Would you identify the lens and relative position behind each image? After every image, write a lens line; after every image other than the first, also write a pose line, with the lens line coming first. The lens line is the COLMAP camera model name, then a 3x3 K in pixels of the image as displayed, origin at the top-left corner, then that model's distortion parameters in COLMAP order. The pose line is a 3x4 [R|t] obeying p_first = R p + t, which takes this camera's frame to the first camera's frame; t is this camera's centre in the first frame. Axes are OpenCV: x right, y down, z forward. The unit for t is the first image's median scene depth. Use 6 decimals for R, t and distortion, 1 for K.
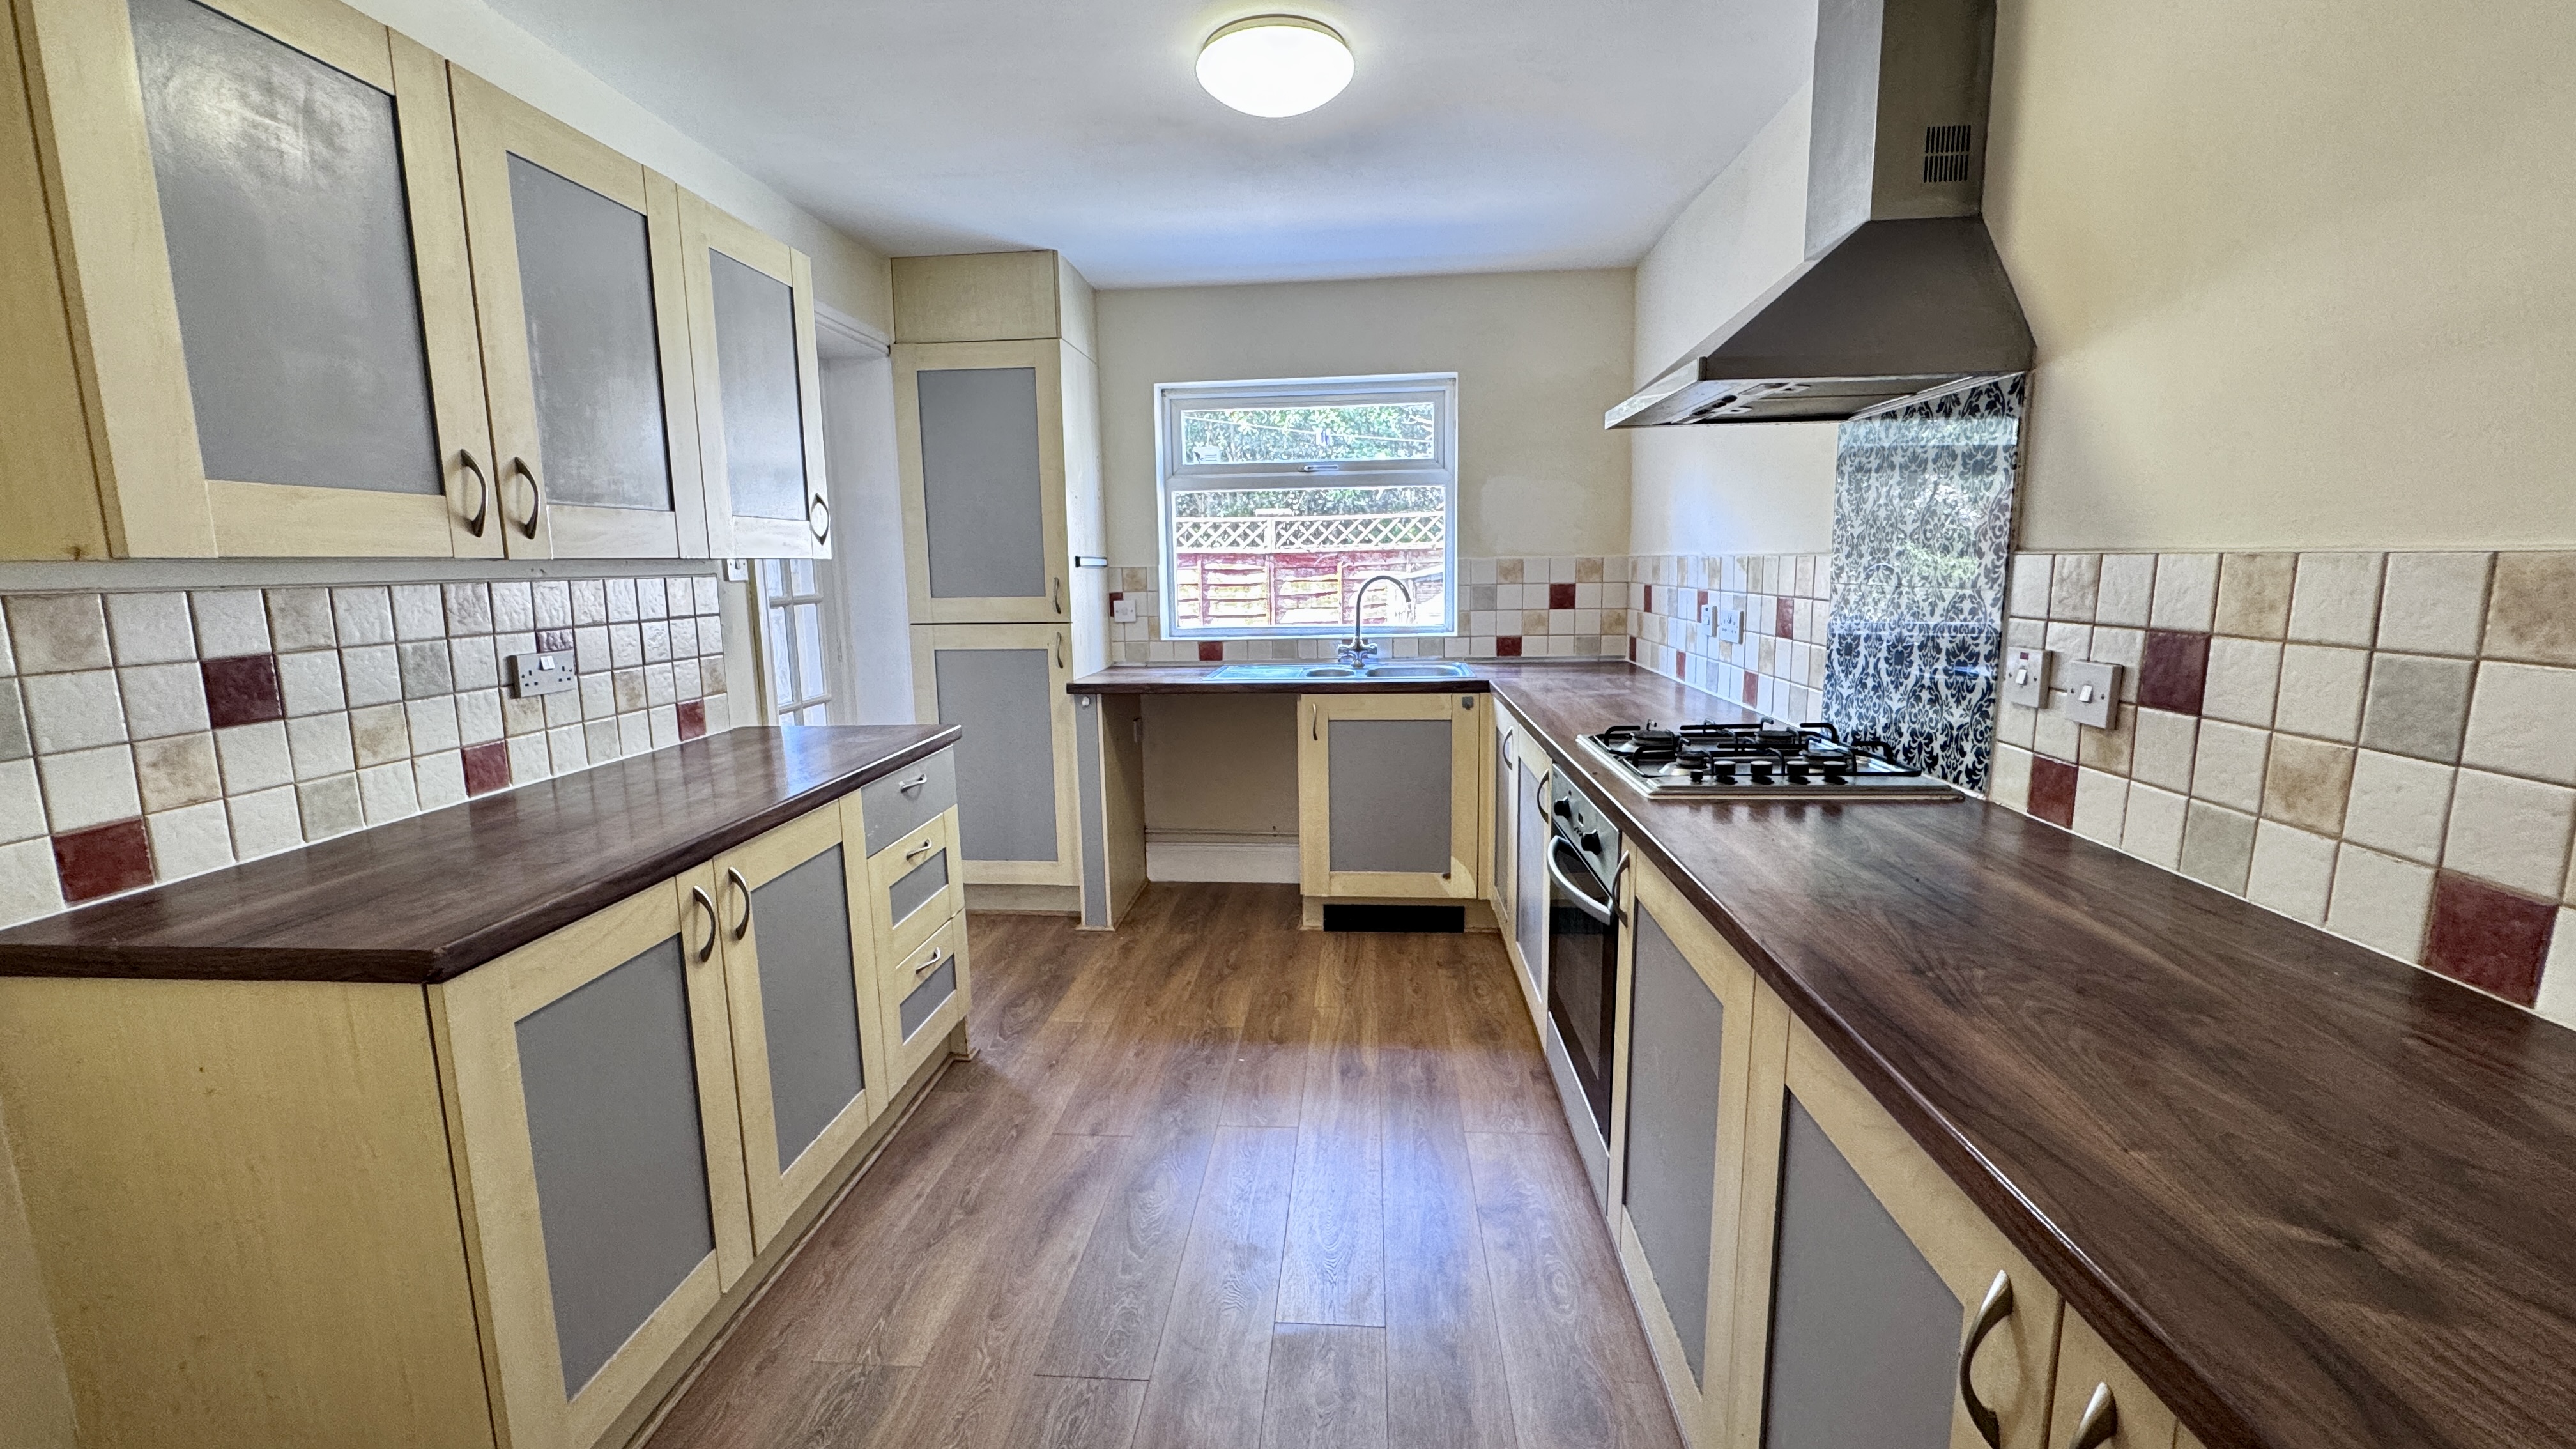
lens RADIAL K [[1032.1, 0, 1288.3], [0, 1032.1, 724.9], [0, 0, 1]] dist [-0.002010, 0.000448]
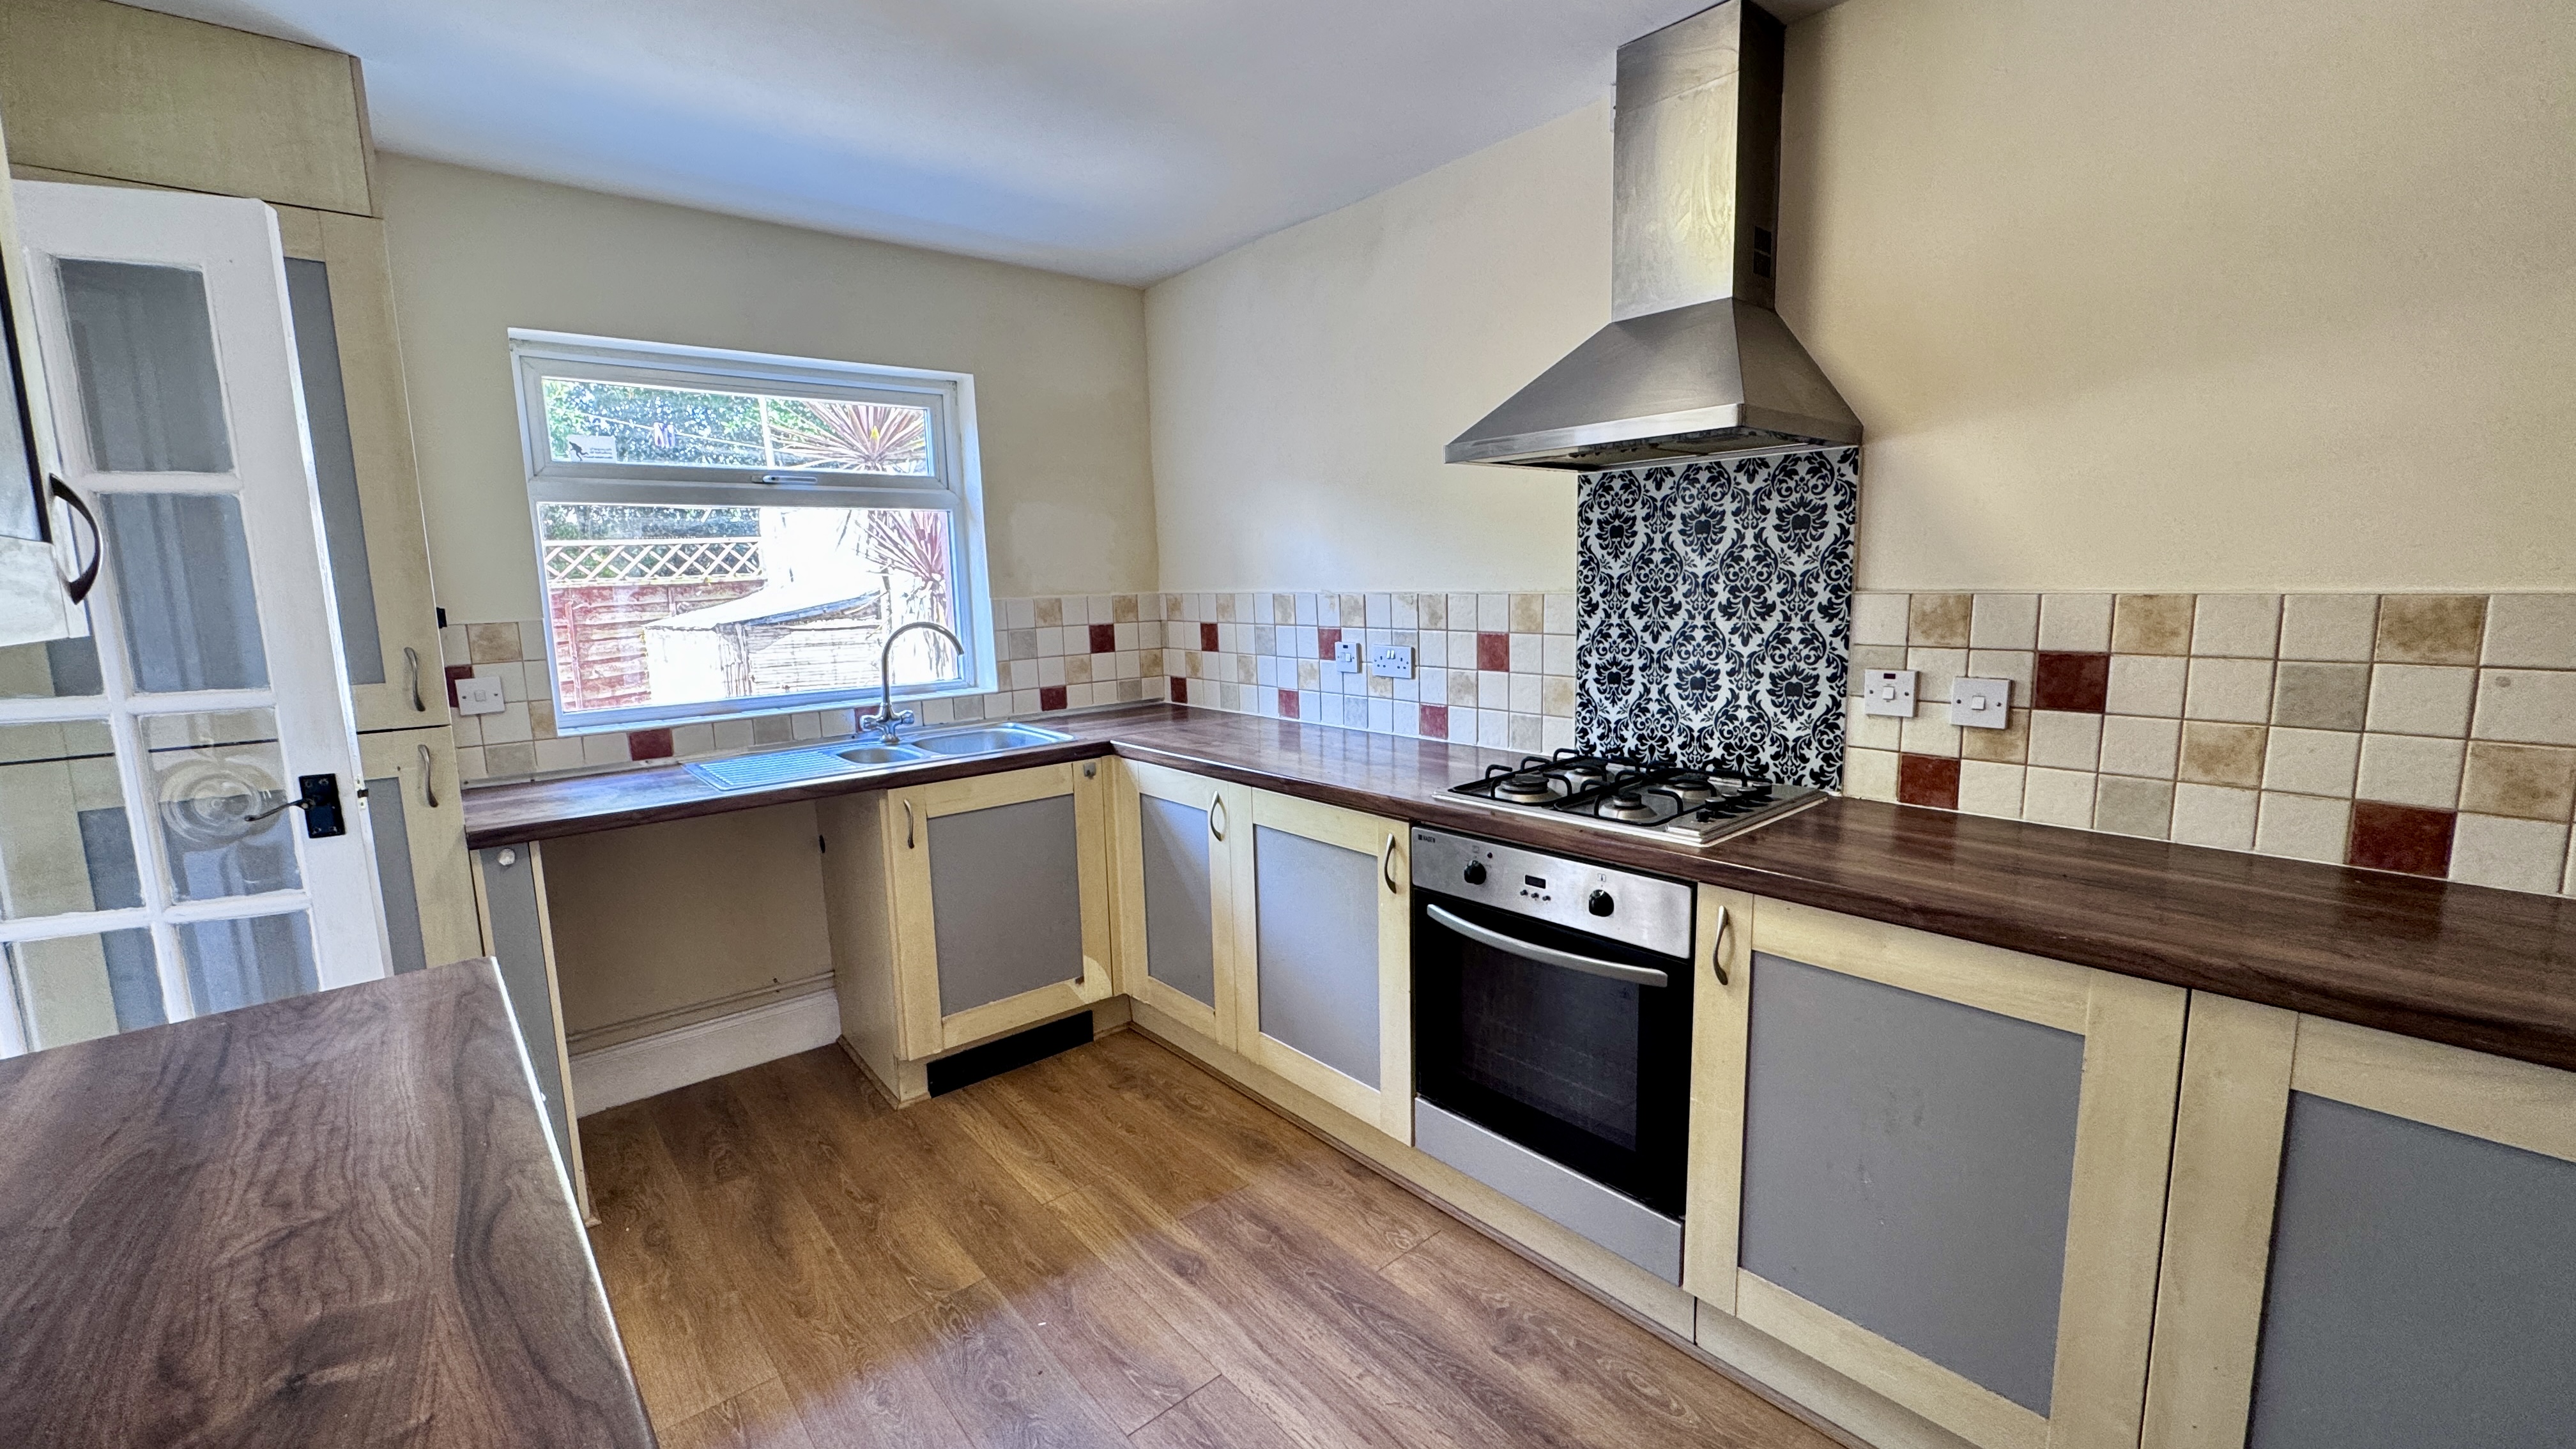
lens RADIAL K [[1032.1, 0, 1289.6], [0, 1032.1, 722.7], [0, 0, 1]] dist [-0.002010, 0.000448]
pose [[0.702148, -0.103561, 0.704459, -0.299639], [0.124501, 0.991981, 0.021736, -0.057818], [-0.701062, 0.072443, 0.709411, 0.285716]]
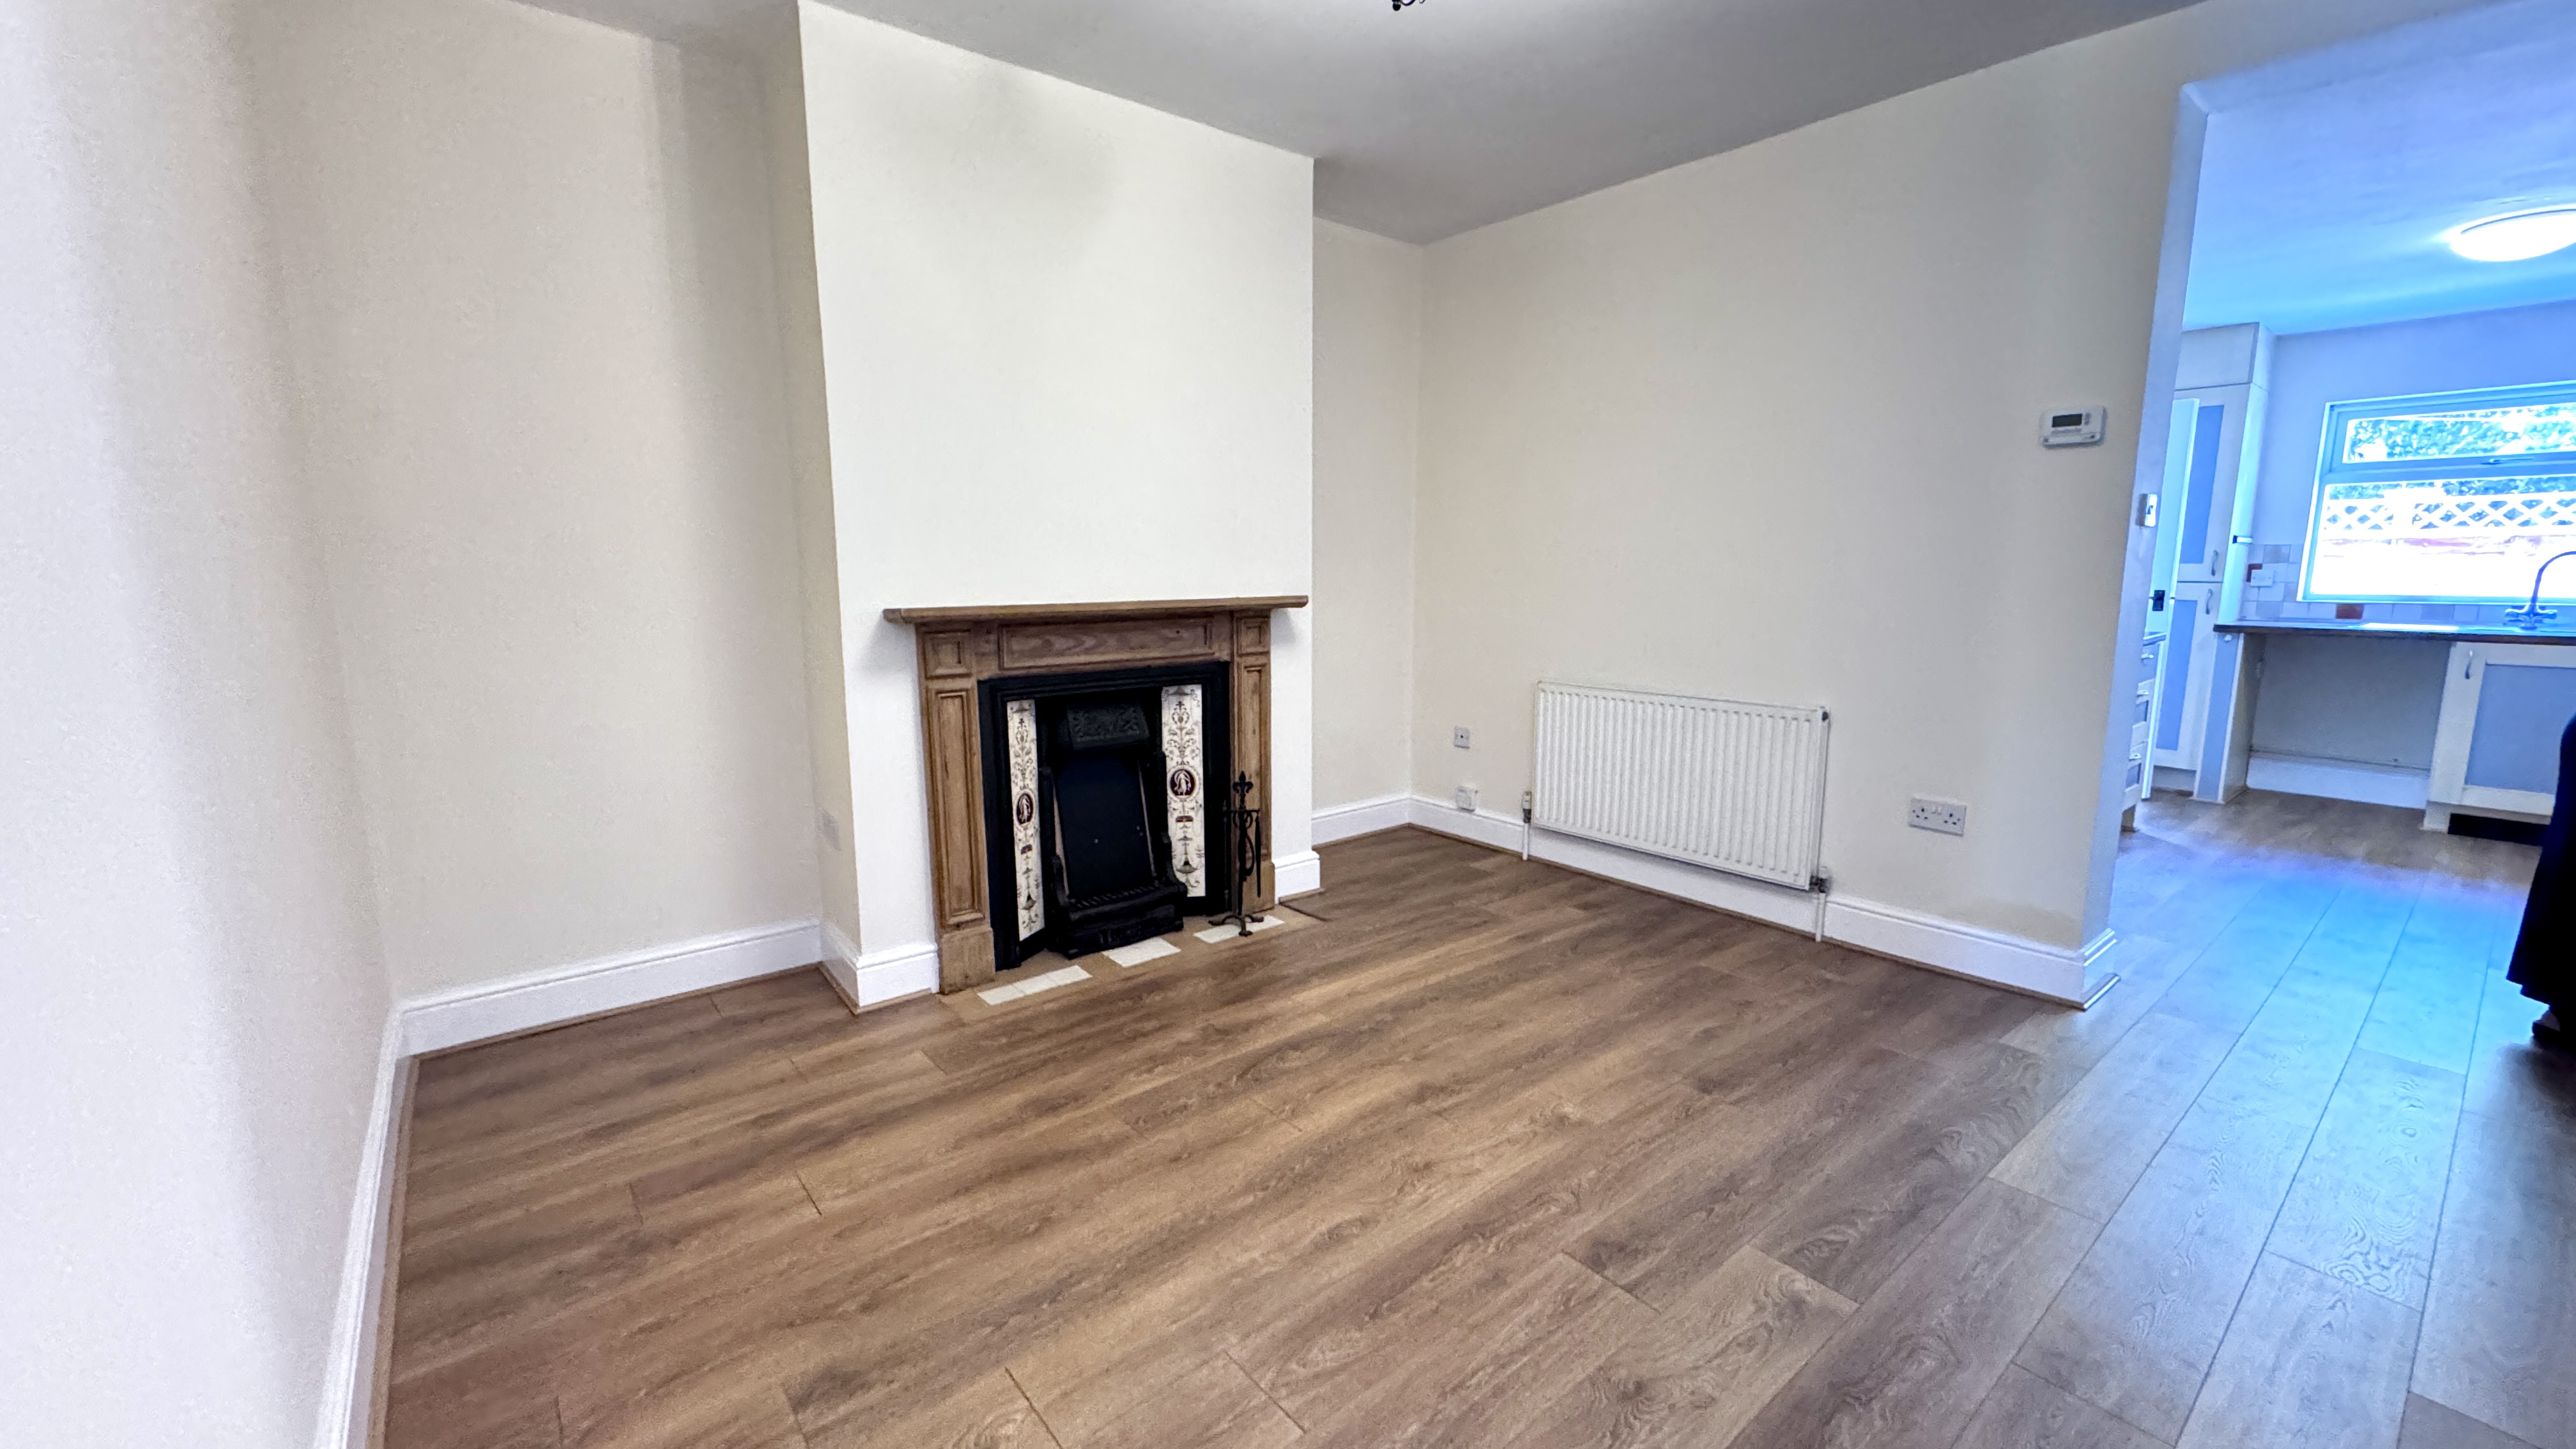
lens RADIAL K [[1032.1, 0, 1284.0], [0, 1032.1, 722.7], [0, 0, 1]] dist [-0.002010, 0.000448]
pose [[0.688146, 0.124812, -0.714757, -0.064357], [-0.119475, 0.991139, 0.058047, 0.172883], [0.715668, 0.045450, 0.696960, -0.951214]]
